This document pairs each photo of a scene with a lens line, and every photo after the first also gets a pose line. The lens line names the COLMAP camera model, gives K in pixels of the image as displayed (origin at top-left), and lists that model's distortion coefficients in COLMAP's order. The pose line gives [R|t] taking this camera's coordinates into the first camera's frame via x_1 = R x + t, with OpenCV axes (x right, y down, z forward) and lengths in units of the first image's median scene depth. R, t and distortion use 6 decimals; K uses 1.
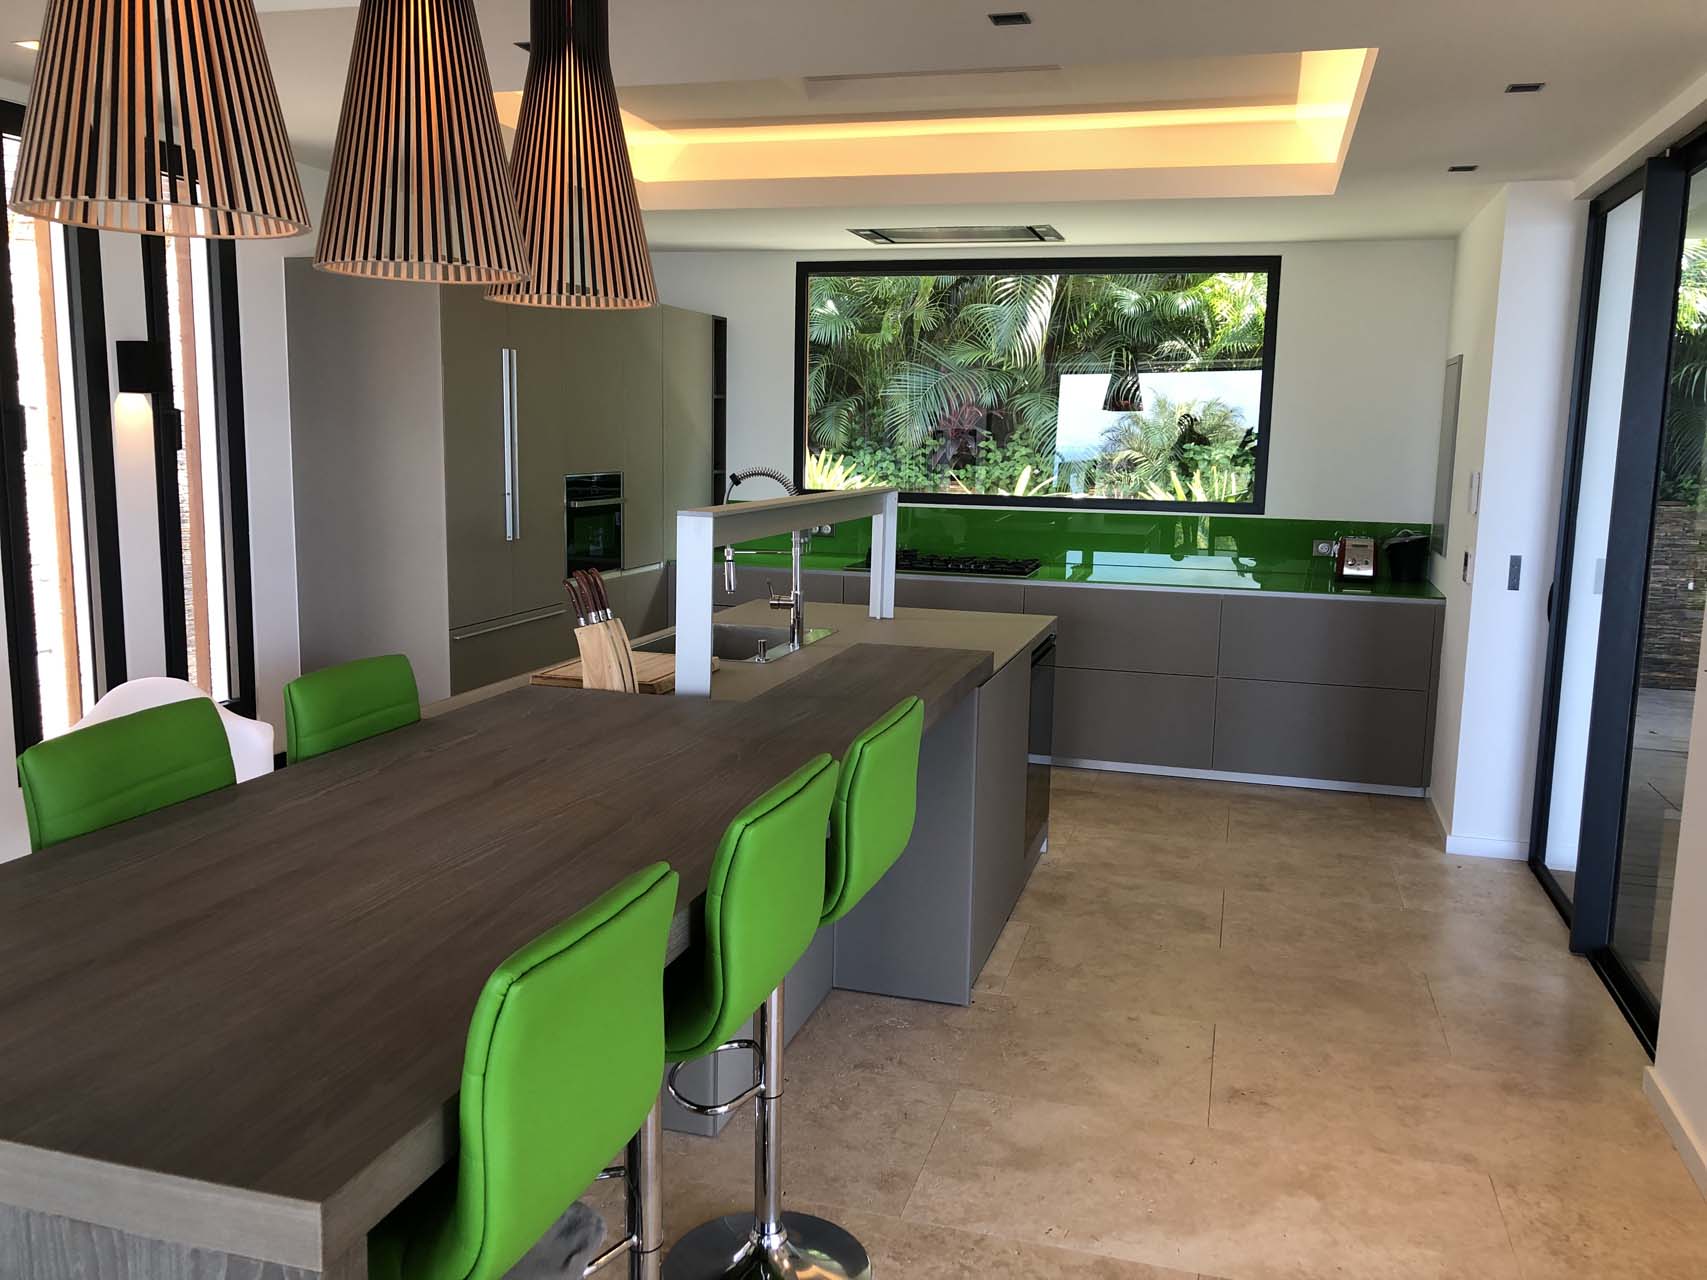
lens RADIAL K [[1417.7, 0, 852.4], [0, 1417.7, 636.2], [0, 0, 1]] dist [0.004084, -0.007979]
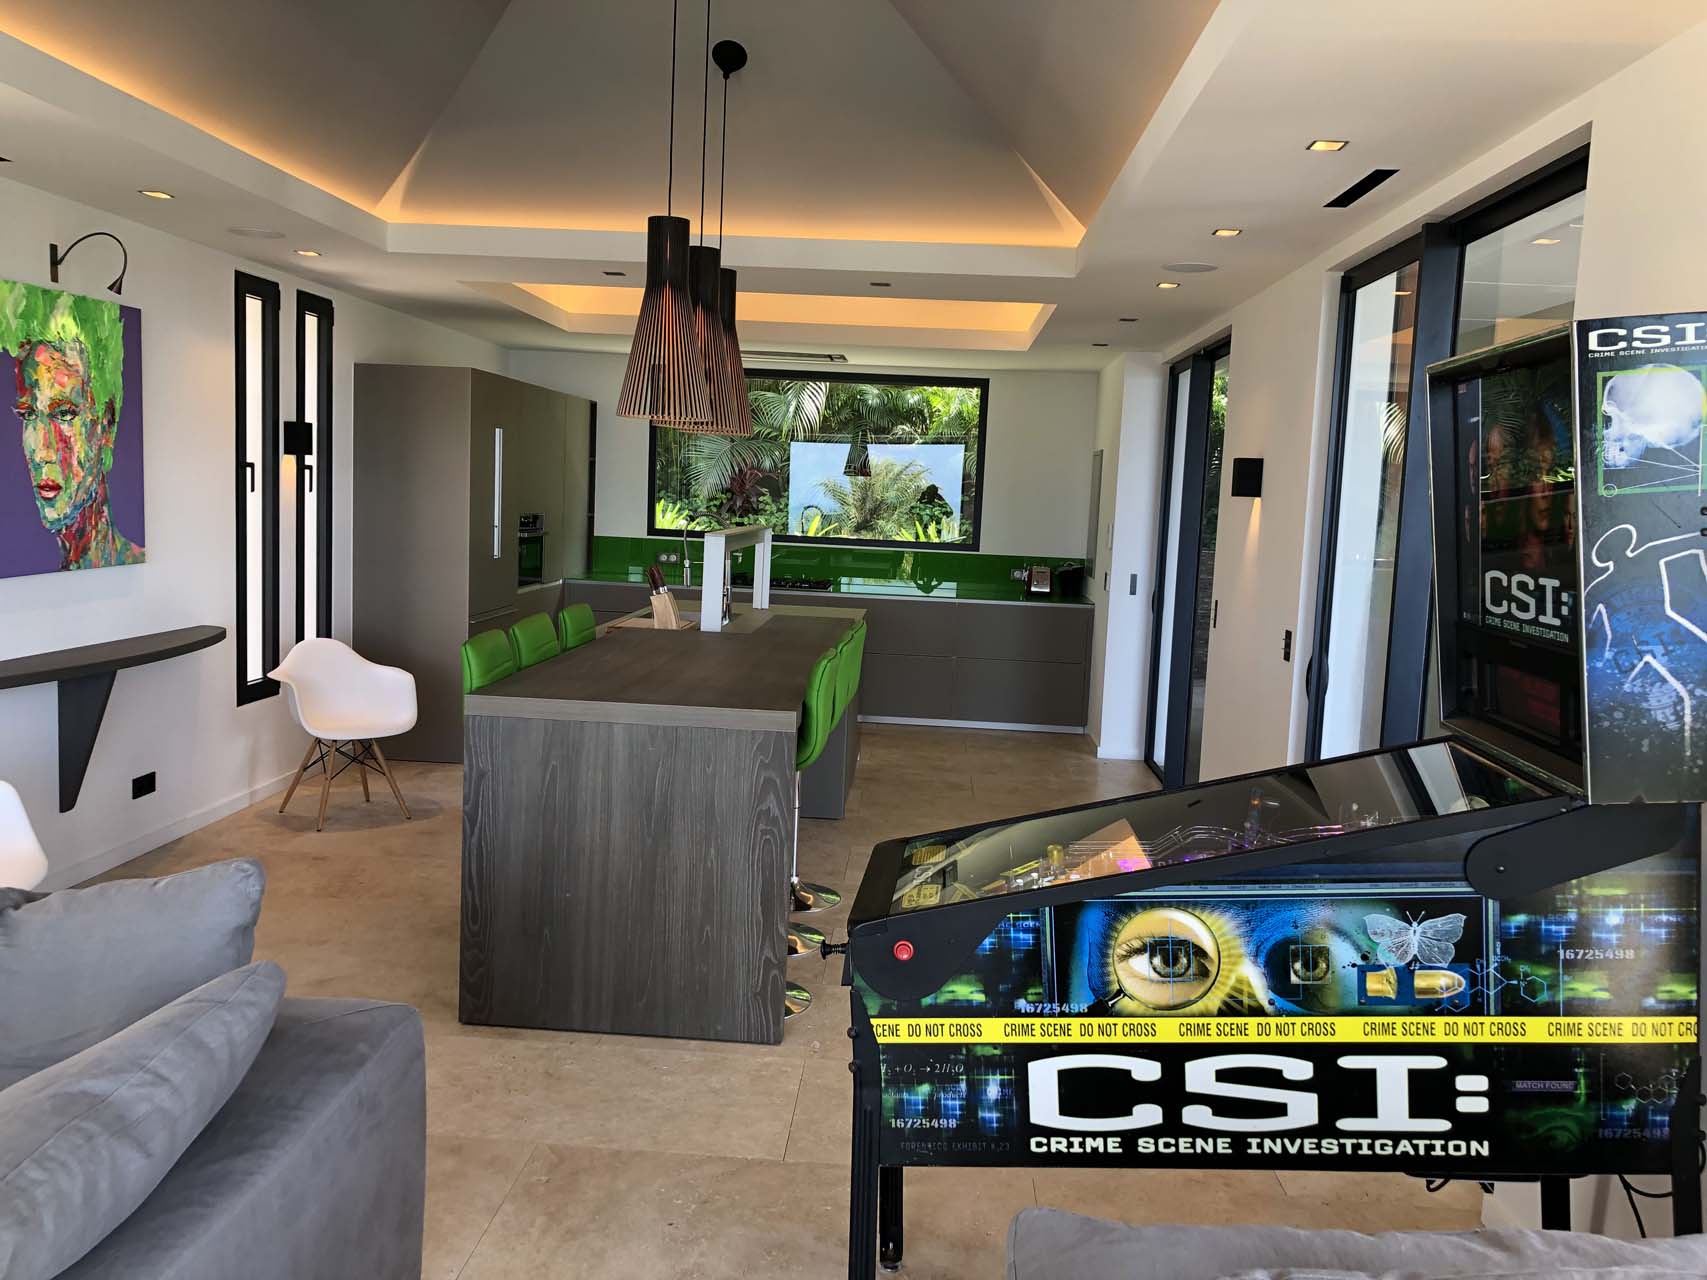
lens RADIAL K [[1417.7, 0, 852.4], [0, 1417.7, 636.2], [0, 0, 1]] dist [0.004084, -0.007979]
pose [[0.974618, 0.001538, 0.223868, -0.173217], [0.006550, 0.999352, -0.035383, 0.055245], [-0.223778, 0.035951, 0.973977, -0.415980]]
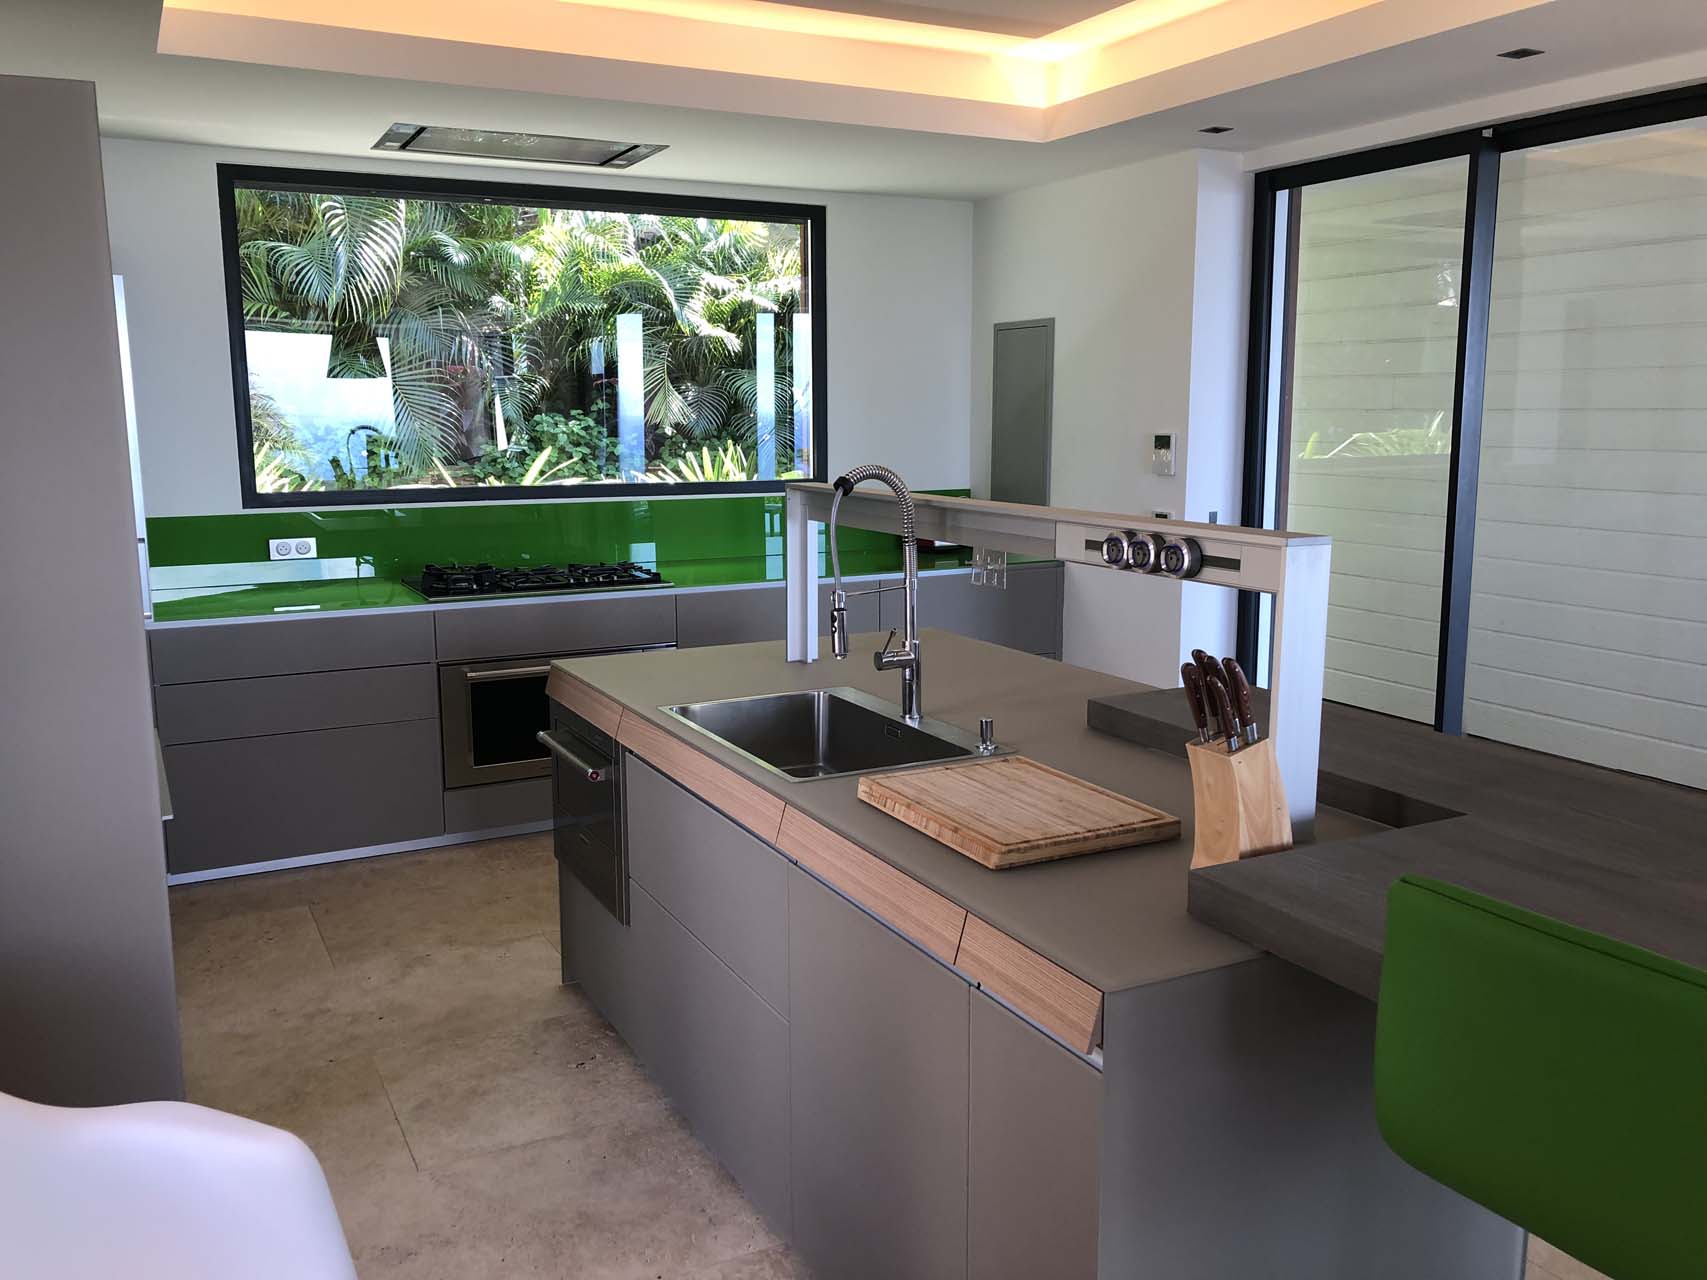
lens RADIAL K [[1417.7, 0, 852.4], [0, 1417.7, 636.2], [0, 0, 1]] dist [0.004084, -0.007979]
pose [[0.725220, -0.132028, 0.675740, -0.336576], [0.115612, 0.990859, 0.069518, -0.054728], [-0.678741, 0.027708, 0.733855, 0.322772]]
